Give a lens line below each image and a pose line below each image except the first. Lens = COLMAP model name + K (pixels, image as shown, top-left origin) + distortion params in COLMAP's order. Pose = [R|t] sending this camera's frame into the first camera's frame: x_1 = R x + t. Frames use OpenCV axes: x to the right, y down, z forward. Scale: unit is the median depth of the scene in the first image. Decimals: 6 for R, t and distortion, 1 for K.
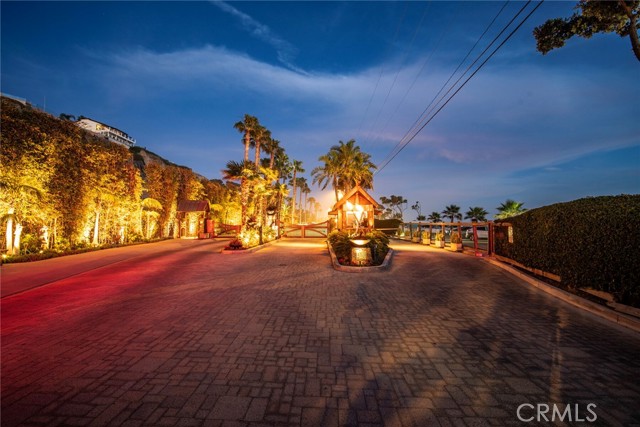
lens RADIAL K [[302.3, 0, 320.0], [0, 302.3, 213.5], [0, 0, 1]] dist [-0.000149, -0.000075]
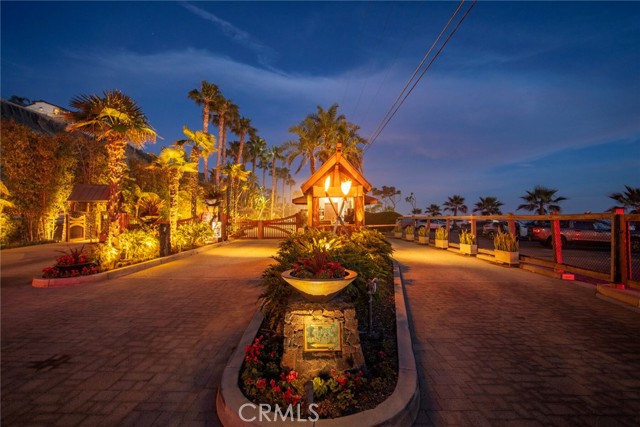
lens RADIAL K [[302.3, 0, 320.0], [0, 302.3, 213.5], [0, 0, 1]] dist [-0.000149, -0.000075]
pose [[0.999385, -0.004382, 0.034793, 0.040463], [0.003756, 0.999831, 0.018024, 0.008446], [-0.034866, -0.017882, 0.999232, 0.236669]]
